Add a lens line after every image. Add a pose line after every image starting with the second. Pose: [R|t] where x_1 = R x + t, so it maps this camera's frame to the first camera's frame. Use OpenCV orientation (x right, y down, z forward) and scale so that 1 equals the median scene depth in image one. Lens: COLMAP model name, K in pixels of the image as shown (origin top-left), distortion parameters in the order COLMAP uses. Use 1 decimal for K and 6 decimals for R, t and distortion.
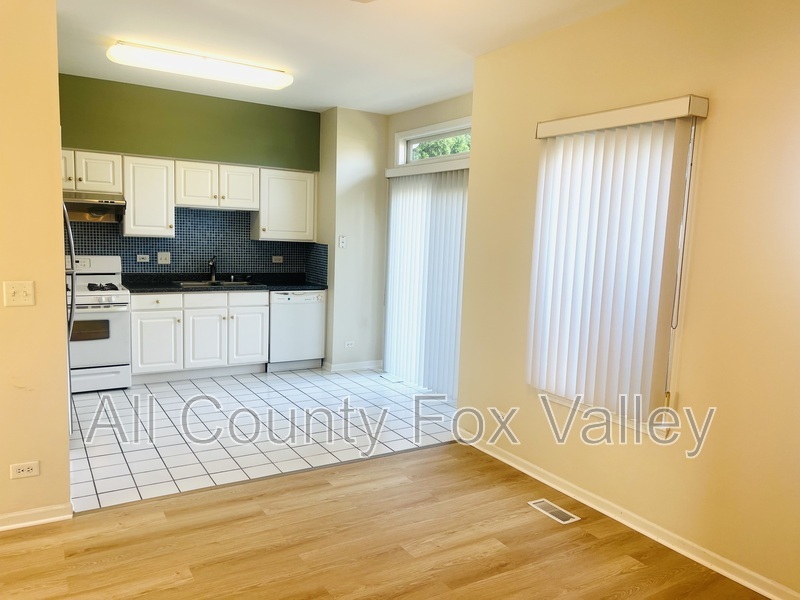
lens RADIAL K [[590.1, 0, 397.5], [0, 590.1, 301.6], [0, 0, 1]] dist [0.054374, -0.076879]
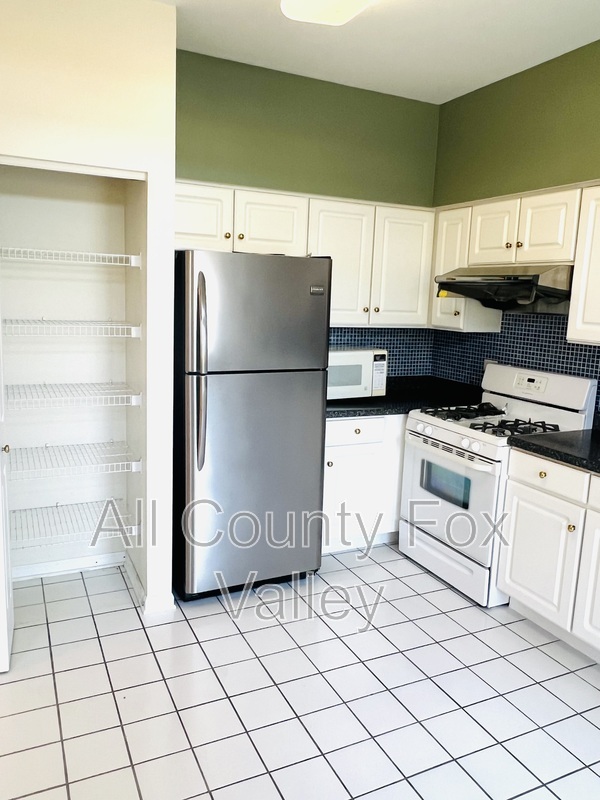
lens RADIAL K [[606.3, 0, 298.1], [0, 606.3, 395.4], [0, 0, 1]] dist [-0.009270, -0.005621]
pose [[-0.111550, 0.120151, -0.986469, 0.110104], [-0.155573, 0.978313, 0.136750, -0.102771], [0.981506, 0.168723, -0.090438, 0.841525]]
